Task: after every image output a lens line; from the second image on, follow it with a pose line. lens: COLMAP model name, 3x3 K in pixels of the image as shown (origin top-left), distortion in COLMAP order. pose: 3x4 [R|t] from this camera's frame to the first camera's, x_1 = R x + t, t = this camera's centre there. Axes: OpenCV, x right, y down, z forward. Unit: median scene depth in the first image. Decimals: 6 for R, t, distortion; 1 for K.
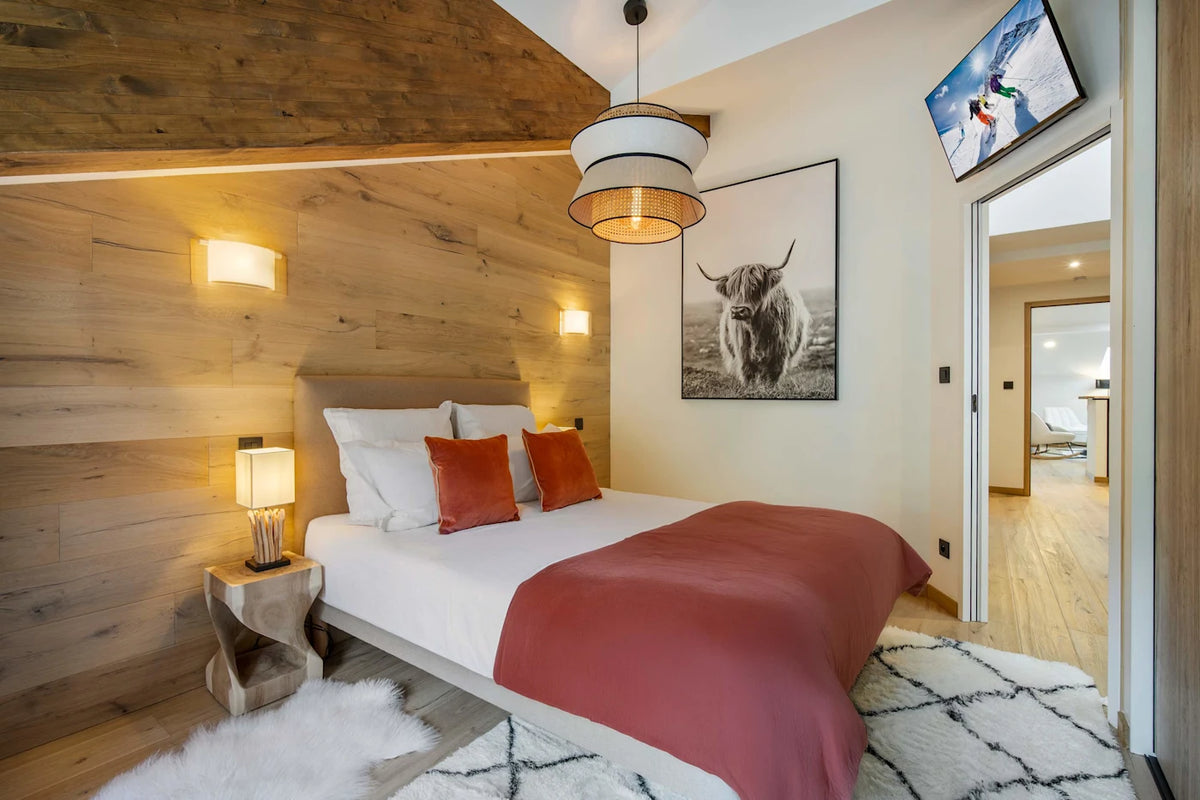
lens RADIAL K [[537.6, 0, 595.9], [0, 537.6, 397.8], [0, 0, 1]] dist [-0.002368, 0.000740]
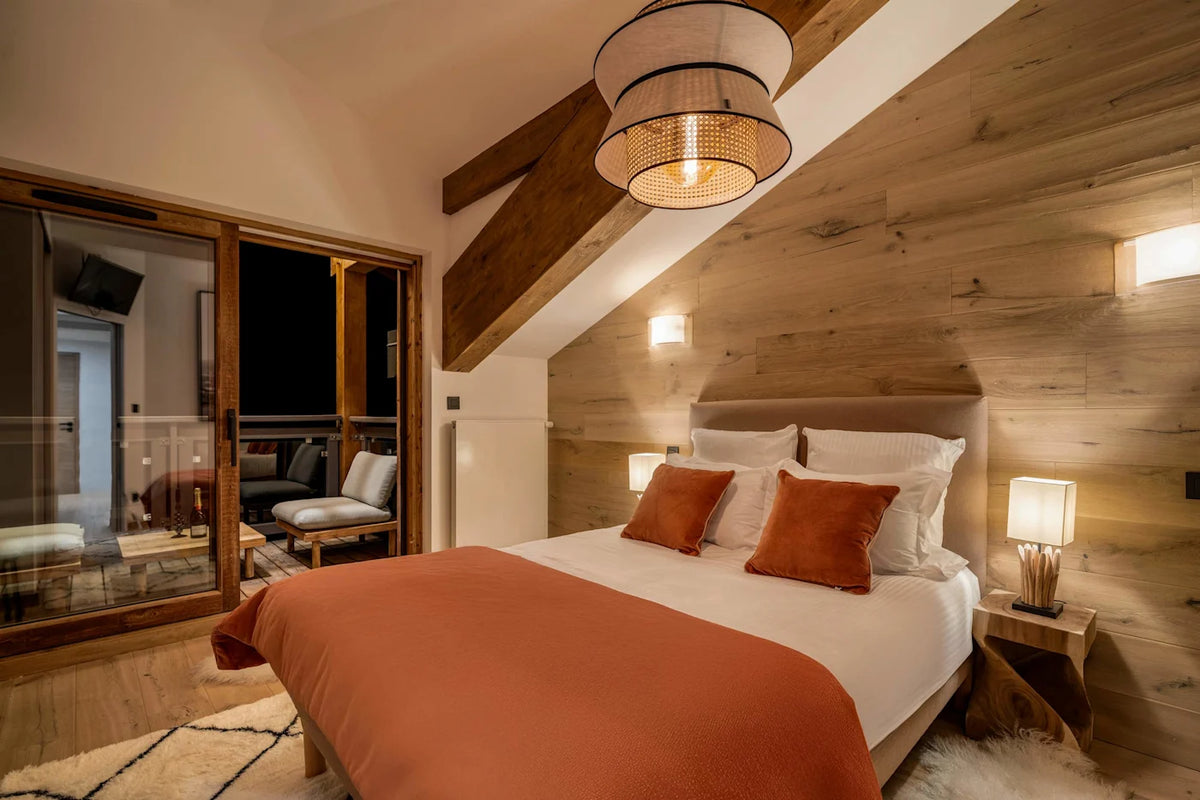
lens RADIAL K [[536.4, 0, 602.4], [0, 536.4, 421.0], [0, 0, 1]] dist [-0.000907, -0.000118]
pose [[-0.167975, 0.006337, -0.985771, 0.624363], [-0.008479, 0.999933, 0.007873, -0.004096], [0.985755, 0.009681, -0.167910, 0.795818]]
